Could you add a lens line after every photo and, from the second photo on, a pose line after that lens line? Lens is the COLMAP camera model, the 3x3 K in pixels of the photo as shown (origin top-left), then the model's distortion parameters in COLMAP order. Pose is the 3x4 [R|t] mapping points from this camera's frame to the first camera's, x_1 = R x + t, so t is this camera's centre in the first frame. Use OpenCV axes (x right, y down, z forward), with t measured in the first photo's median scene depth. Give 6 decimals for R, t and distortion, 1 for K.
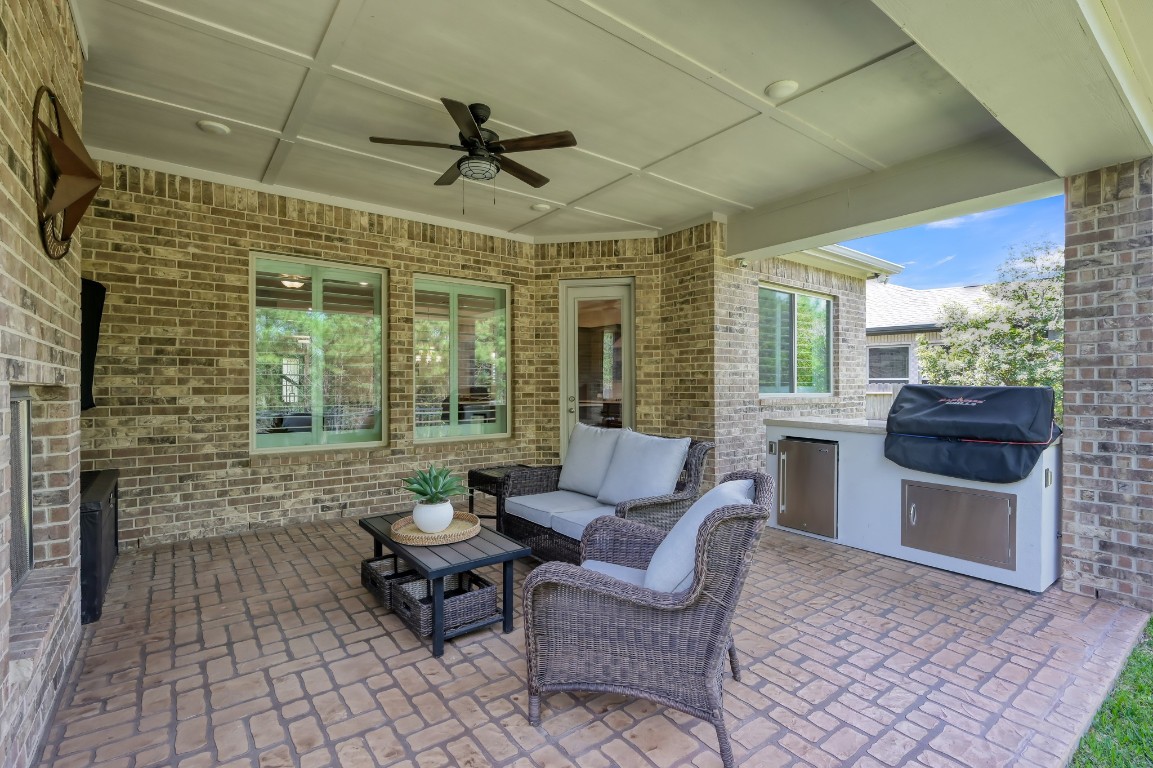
lens RADIAL K [[531.4, 0, 579.7], [0, 531.4, 383.4], [0, 0, 1]] dist [0.004739, 0.000071]
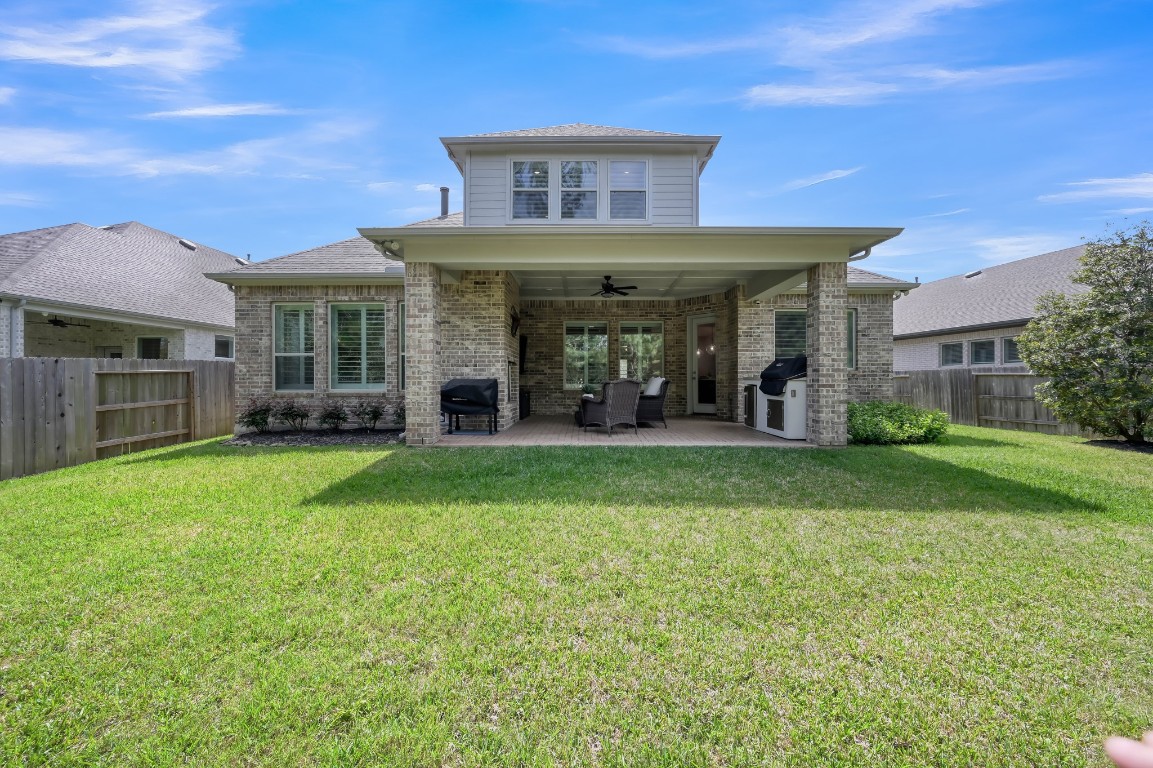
lens RADIAL K [[451.1, 0, 577.3], [0, 451.1, 383.6], [0, 0, 1]] dist [-0.000028, -0.000001]
pose [[0.785794, 0.001540, -0.618487, 0.915064], [0.001375, 0.999990, 0.004236, 0.083057], [0.618487, -0.004179, 0.785784, -0.851992]]
